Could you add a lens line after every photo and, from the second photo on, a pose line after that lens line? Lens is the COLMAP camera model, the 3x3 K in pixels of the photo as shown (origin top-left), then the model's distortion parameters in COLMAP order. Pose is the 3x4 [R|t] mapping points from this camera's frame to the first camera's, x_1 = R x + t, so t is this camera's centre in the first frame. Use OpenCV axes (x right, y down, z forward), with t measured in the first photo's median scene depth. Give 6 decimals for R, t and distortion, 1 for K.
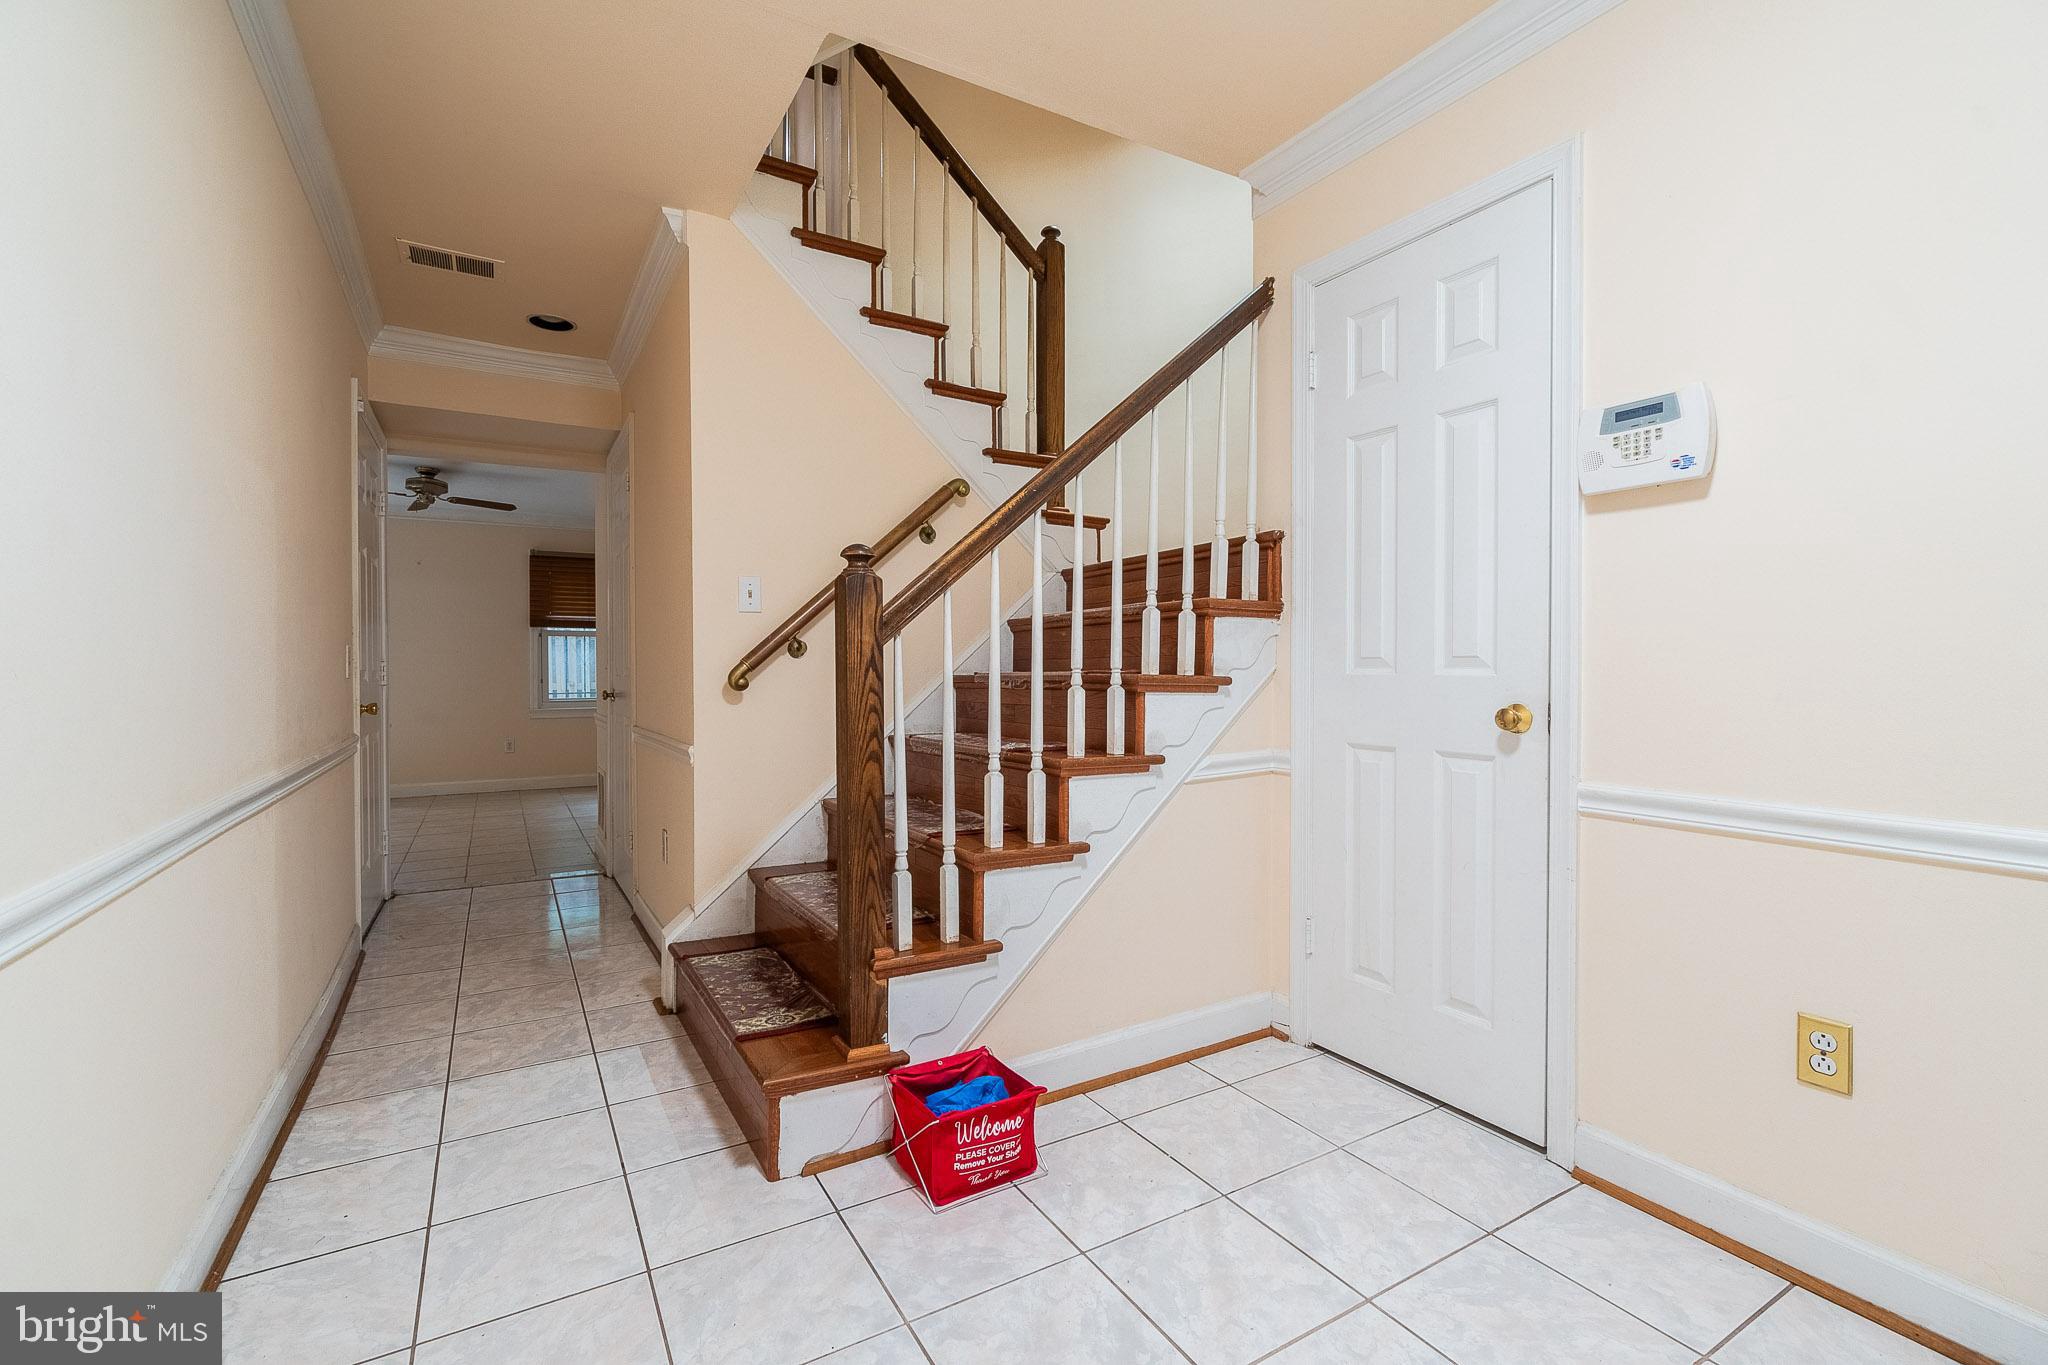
lens RADIAL K [[908.8, 0, 1007.2], [0, 908.8, 689.8], [0, 0, 1]] dist [-0.003561, 0.001209]
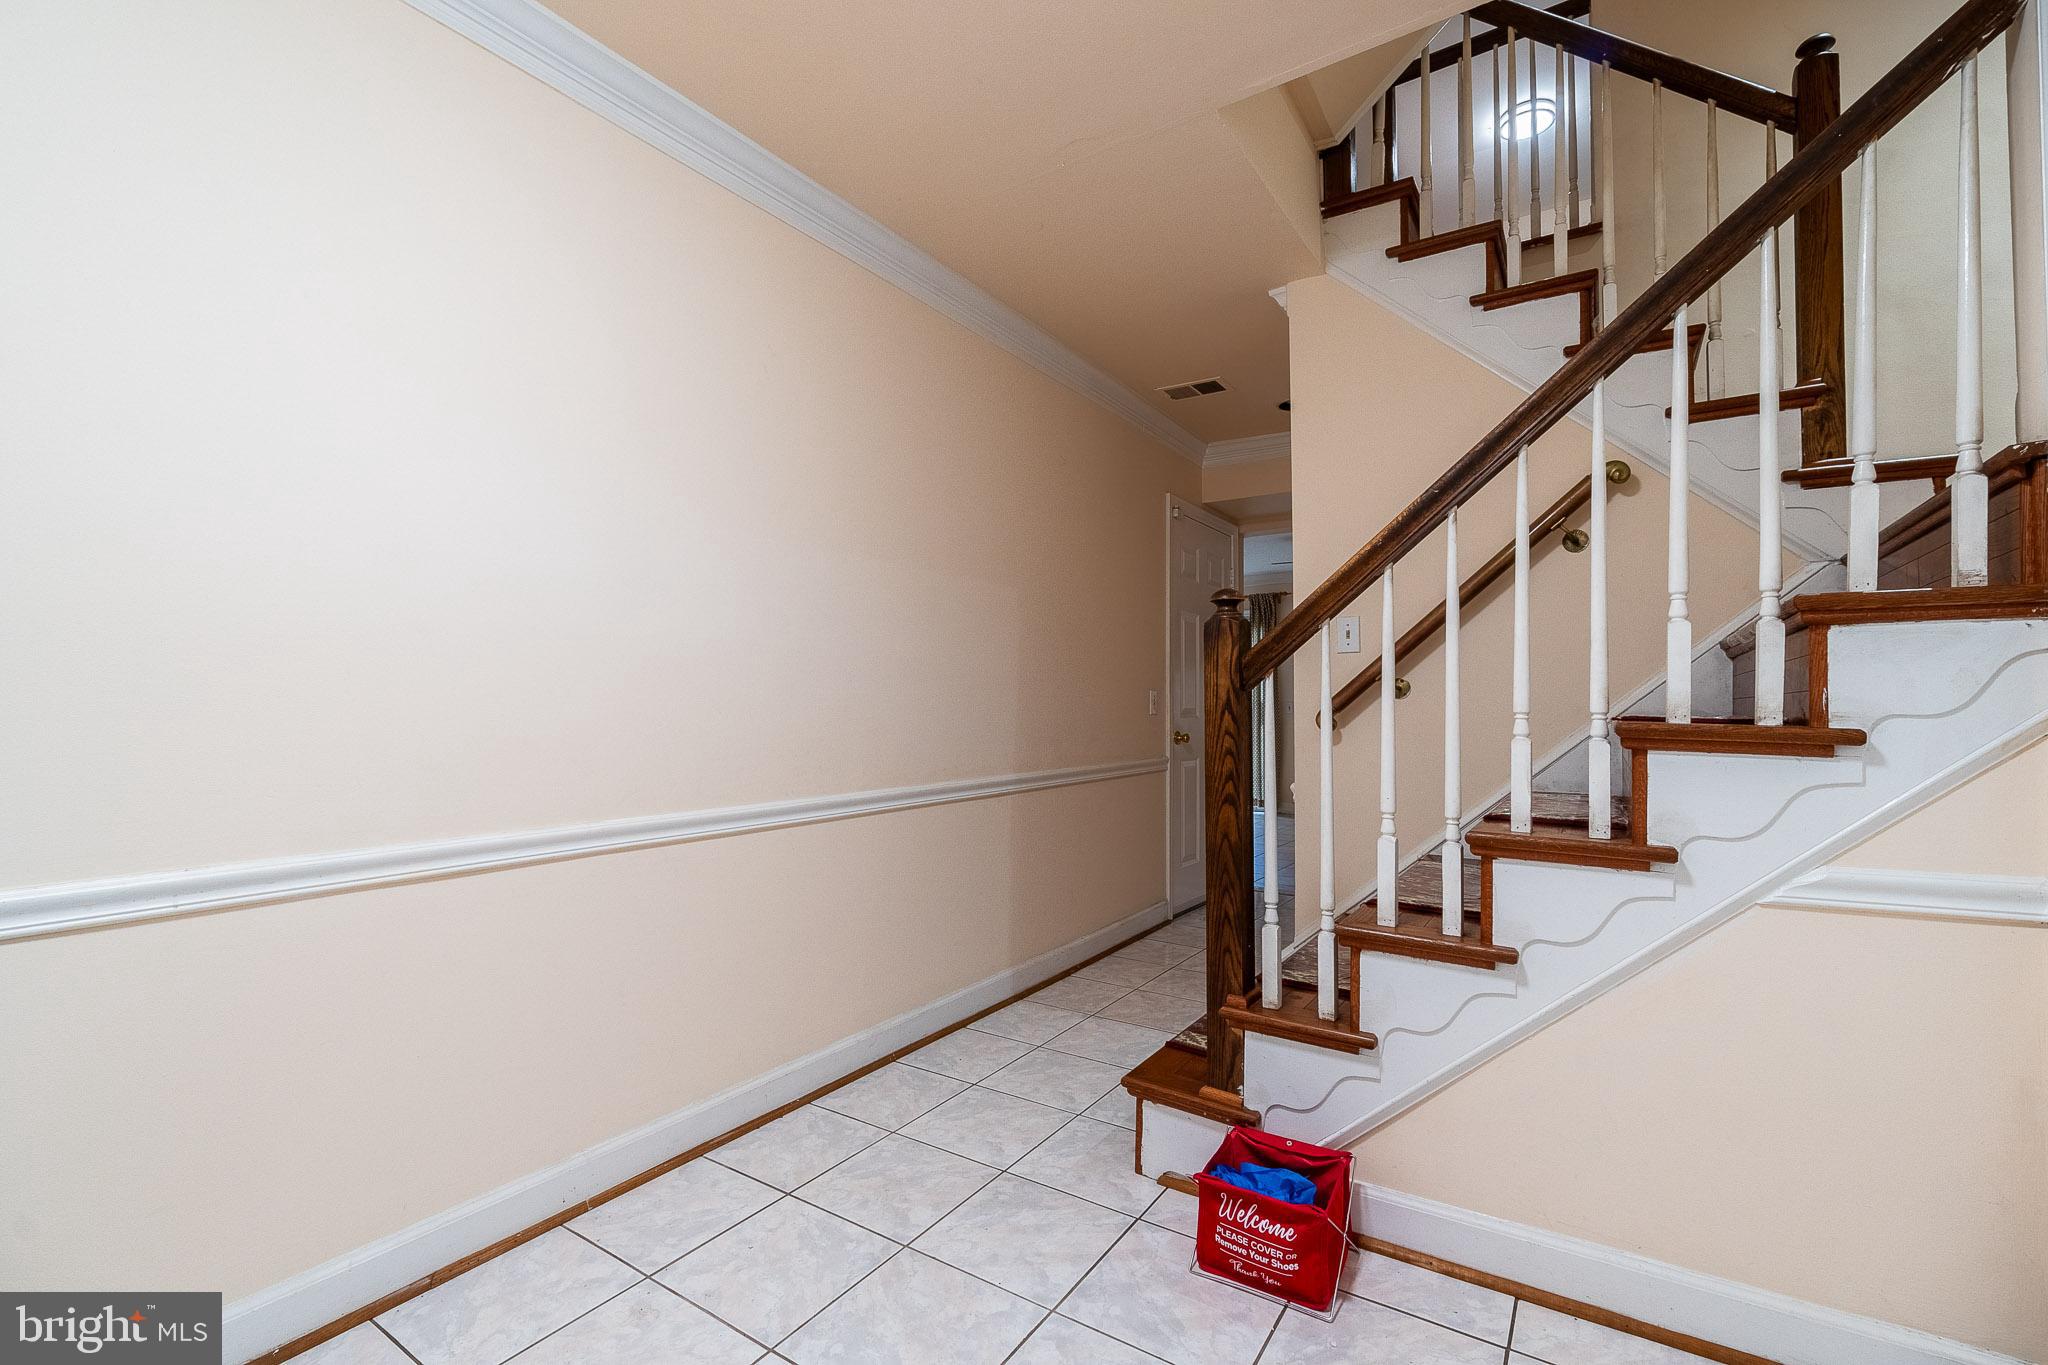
lens RADIAL K [[908.8, 0, 1007.2], [0, 908.8, 689.8], [0, 0, 1]] dist [-0.003561, 0.001209]
pose [[0.424030, -0.013297, -0.905551, 0.649682], [-0.022931, 0.999414, -0.025413, -0.015875], [0.905358, 0.031541, 0.423476, 0.347713]]
